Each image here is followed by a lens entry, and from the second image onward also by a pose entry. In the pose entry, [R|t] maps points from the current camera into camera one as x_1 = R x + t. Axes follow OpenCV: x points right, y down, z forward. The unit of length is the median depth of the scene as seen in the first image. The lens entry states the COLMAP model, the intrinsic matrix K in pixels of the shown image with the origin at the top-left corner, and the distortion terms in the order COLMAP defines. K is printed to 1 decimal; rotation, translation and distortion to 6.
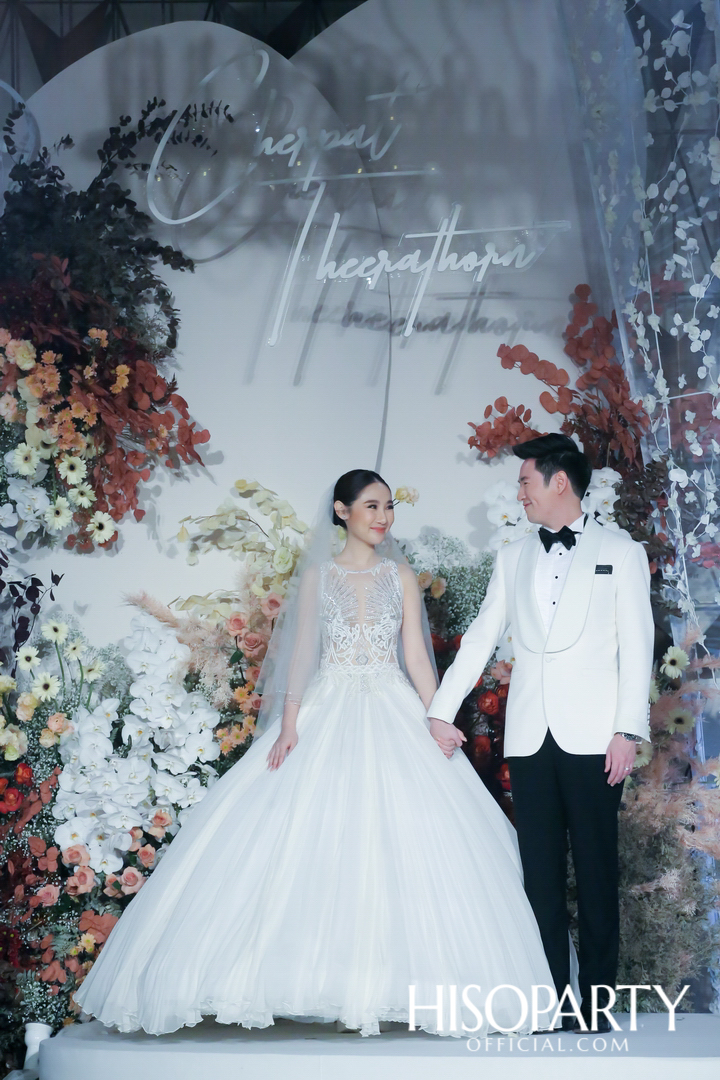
lens RADIAL K [[3269.2, 0, 360.0], [0, 3269.2, 540.0], [0, 0, 1]] dist [0.121303, 1.505993]
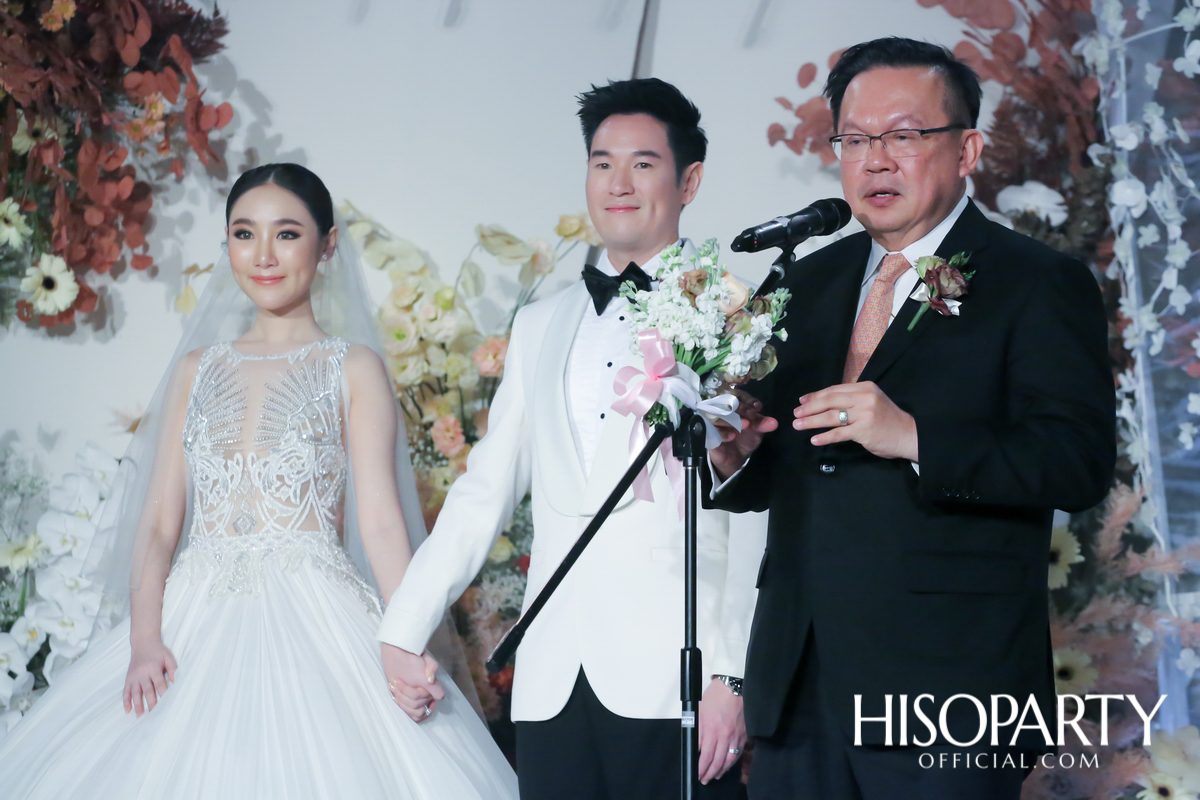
lens RADIAL K [[4982.7, 0, 600.0], [0, 4982.7, 400.0], [0, 0, 1]] dist [1.861631, -40.450164]
pose [[0.958332, 0.014408, -0.285293, 0.242844], [-0.017224, 0.999825, -0.007364, 0.019456], [0.285137, 0.011971, 0.958412, 0.227884]]
